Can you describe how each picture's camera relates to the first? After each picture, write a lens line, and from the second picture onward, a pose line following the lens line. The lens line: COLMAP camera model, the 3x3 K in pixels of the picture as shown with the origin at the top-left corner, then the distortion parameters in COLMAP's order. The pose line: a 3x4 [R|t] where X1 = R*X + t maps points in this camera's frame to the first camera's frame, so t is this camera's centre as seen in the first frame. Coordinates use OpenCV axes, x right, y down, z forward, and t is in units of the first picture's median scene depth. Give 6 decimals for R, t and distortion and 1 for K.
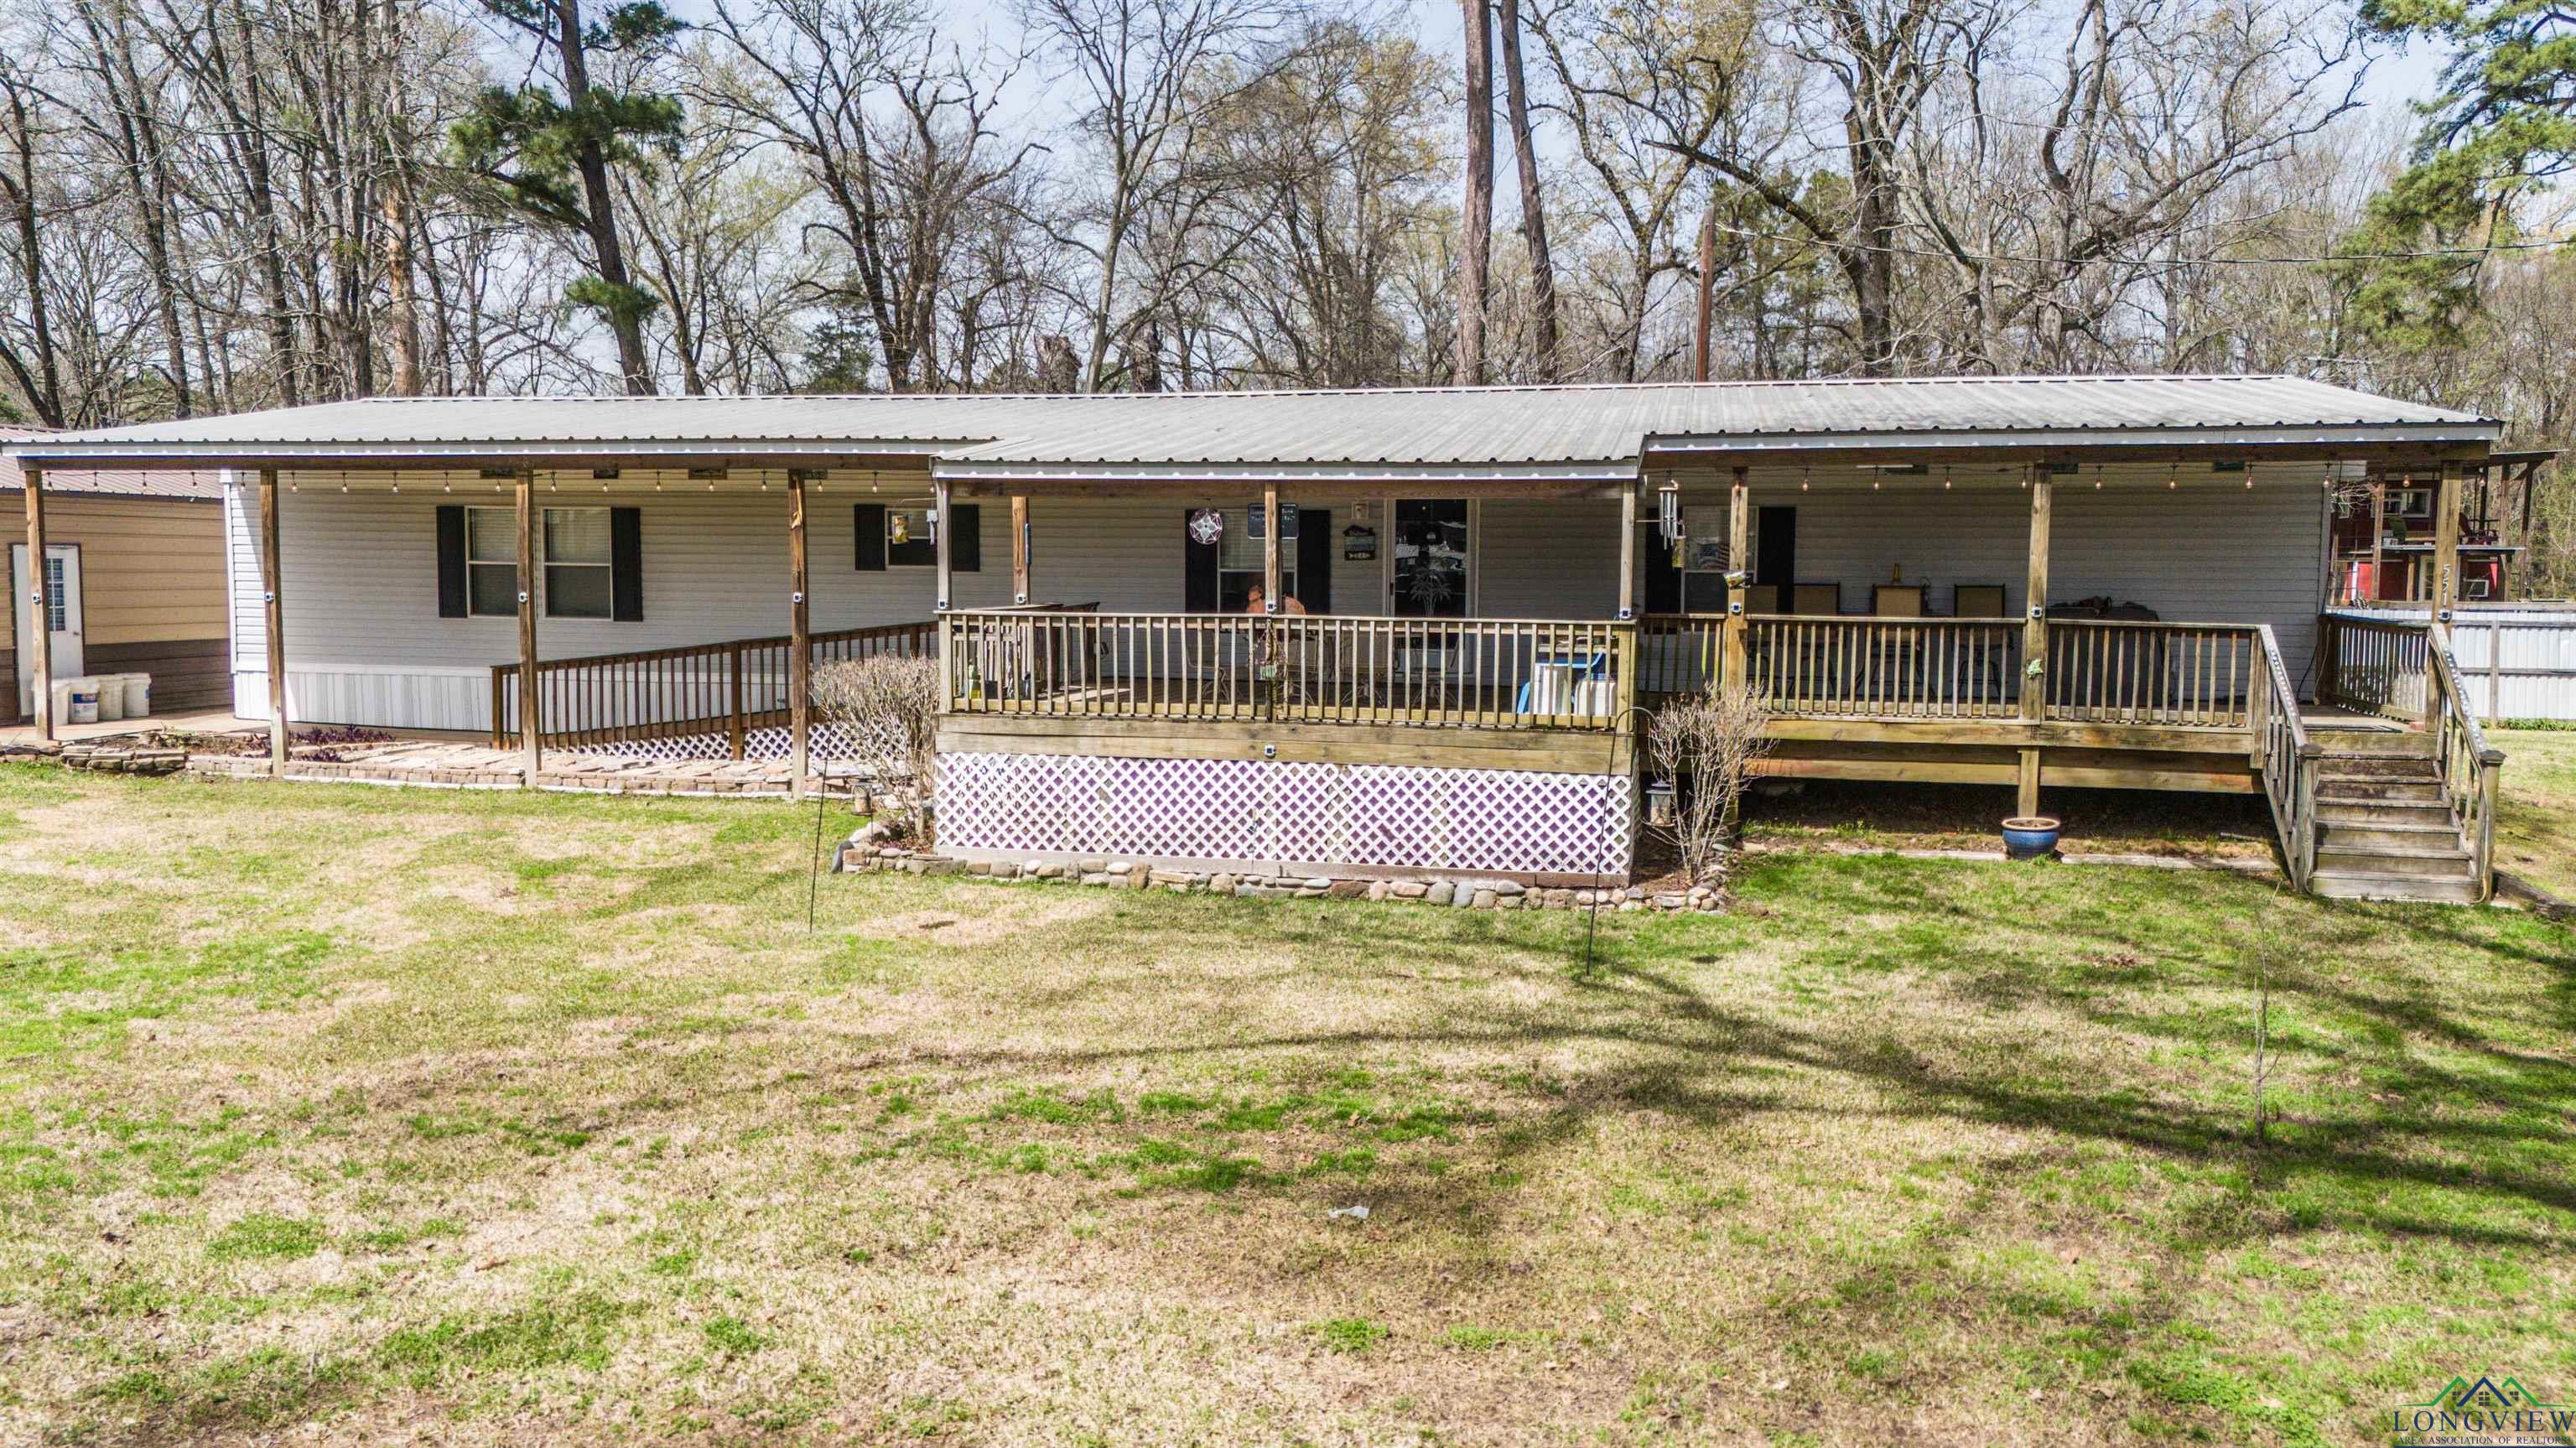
lens RADIAL K [[1888.4, 0, 1288.0], [0, 1888.4, 724.0], [0, 0, 1]] dist [0.080471, -0.082862]
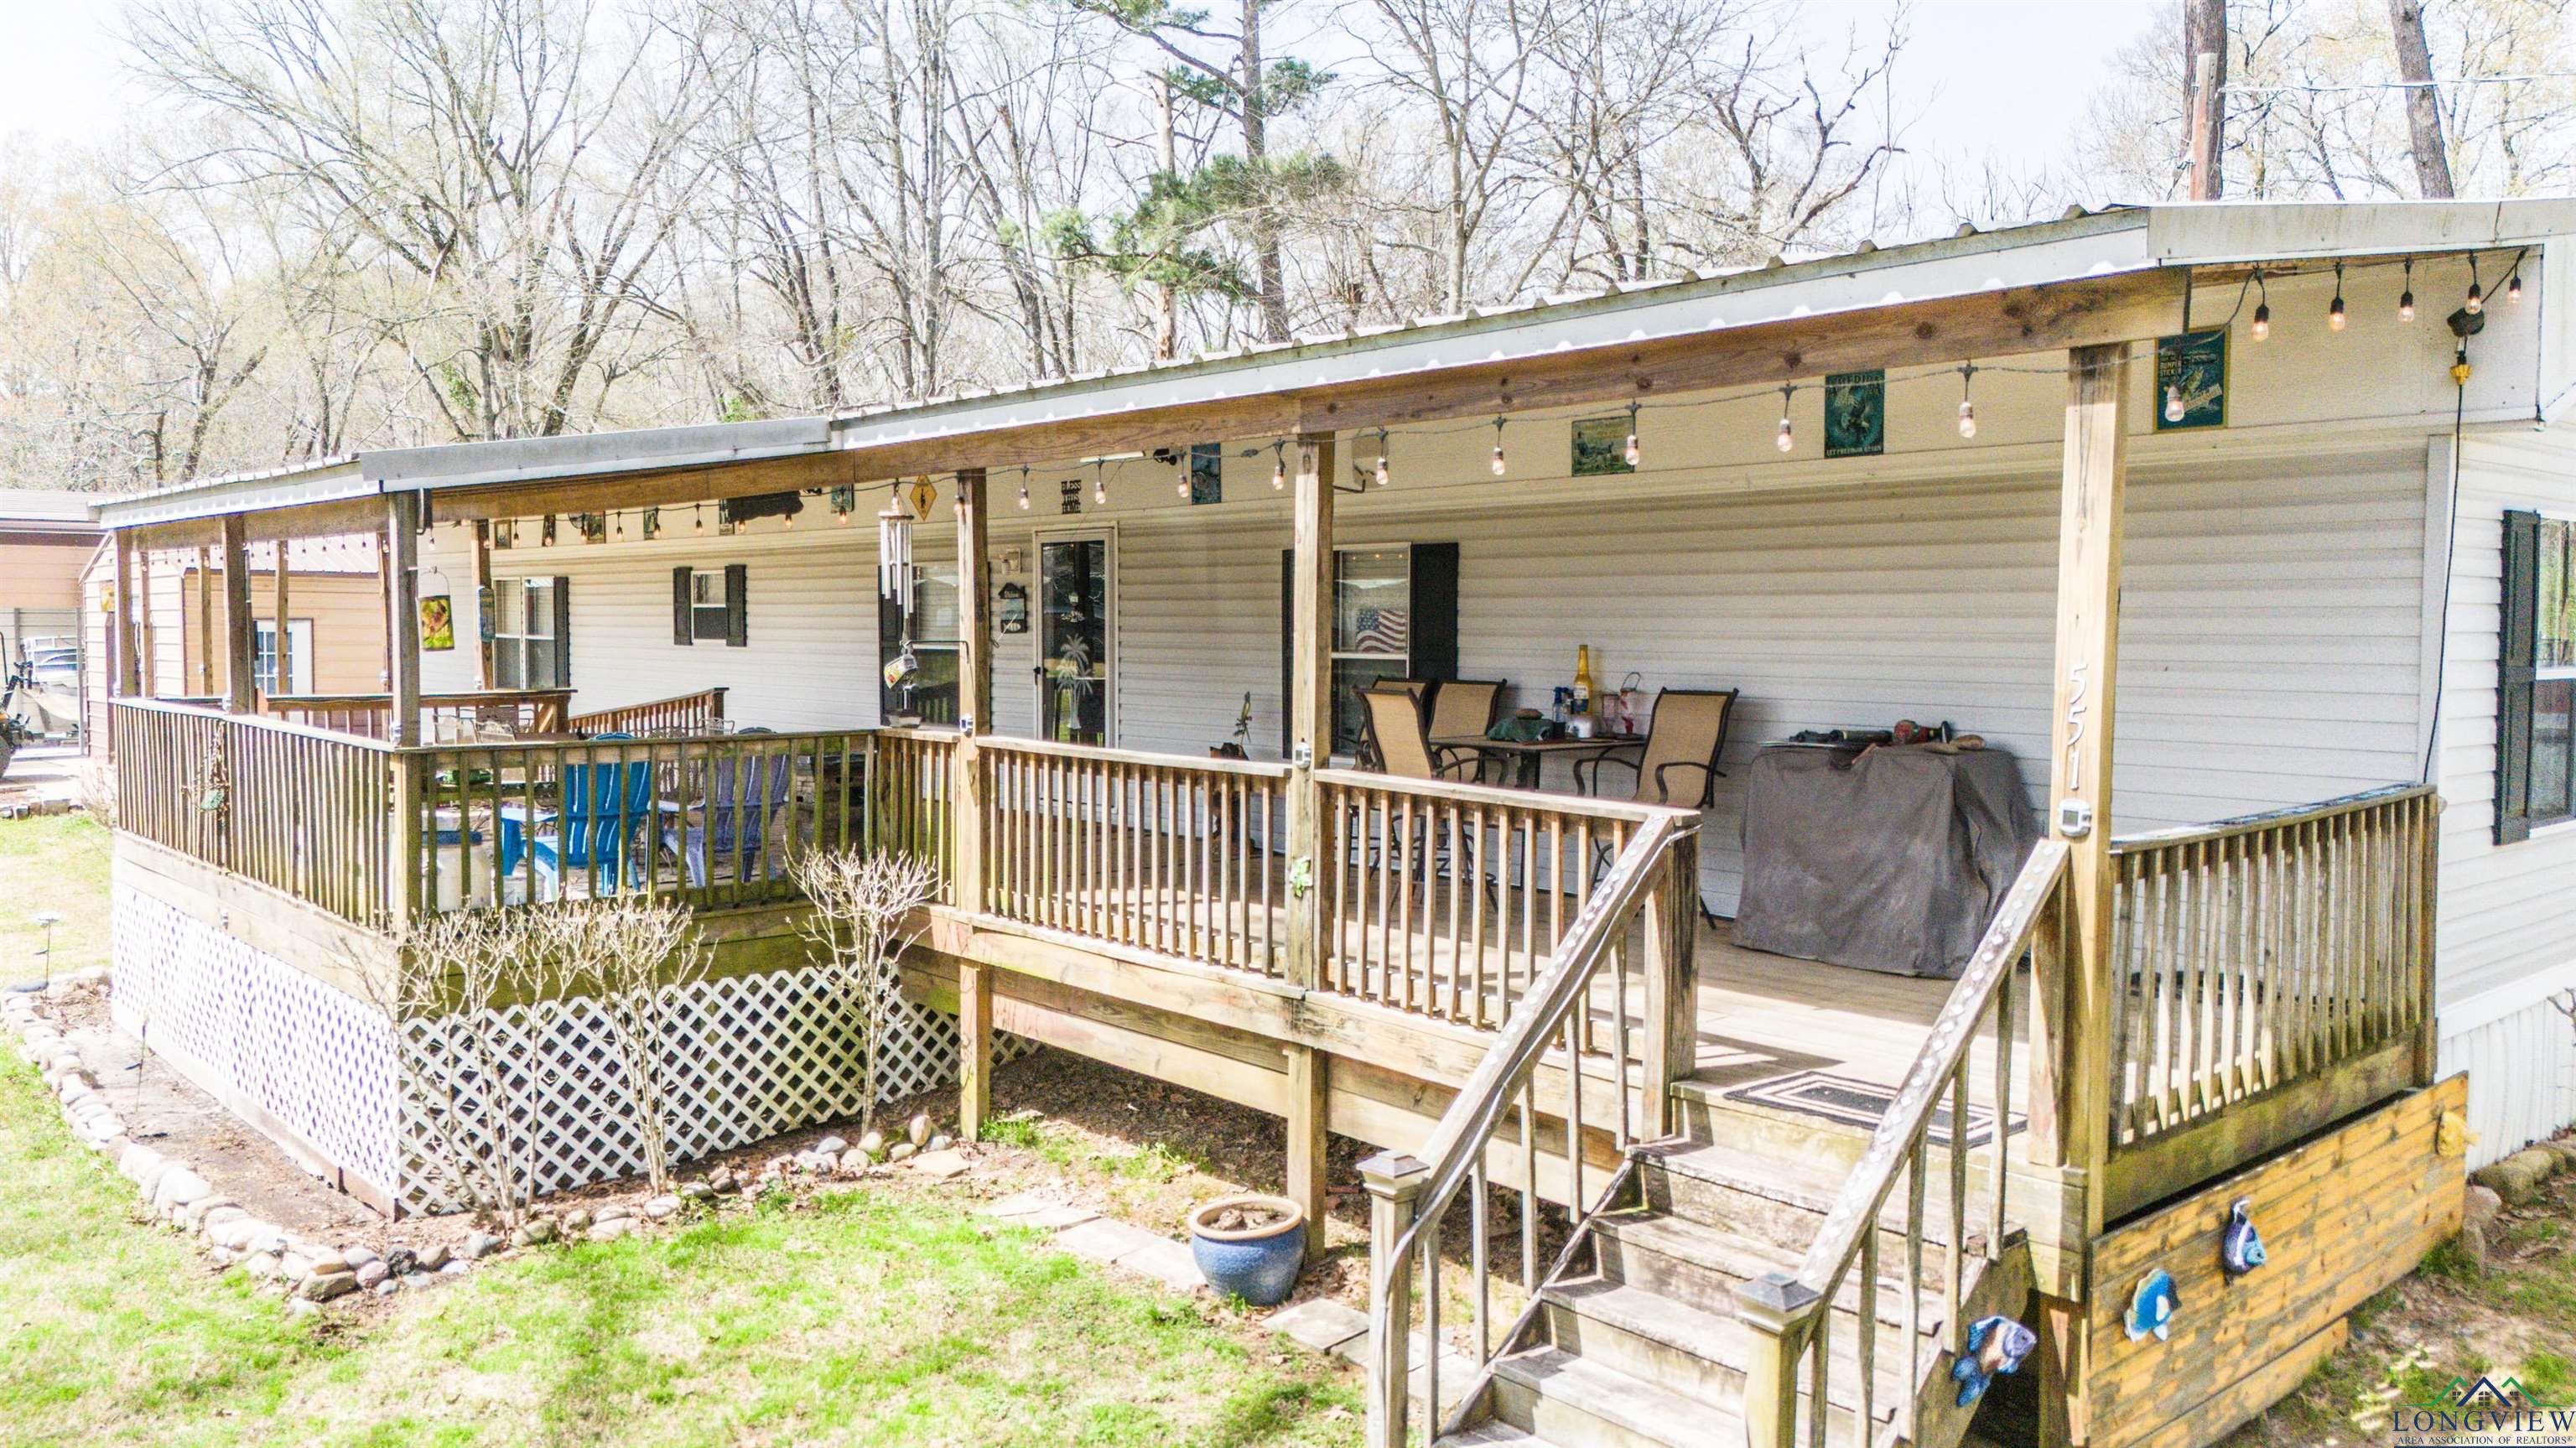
lens RADIAL K [[1885.7, 0, 1290.6], [0, 1885.7, 718.2], [0, 0, 1]] dist [0.065412, -0.040467]
pose [[0.803462, 0.028469, -0.594674, 0.596597], [-0.051259, 0.998455, -0.021457, -0.051887], [0.593145, 0.047722, 0.803680, 0.570087]]
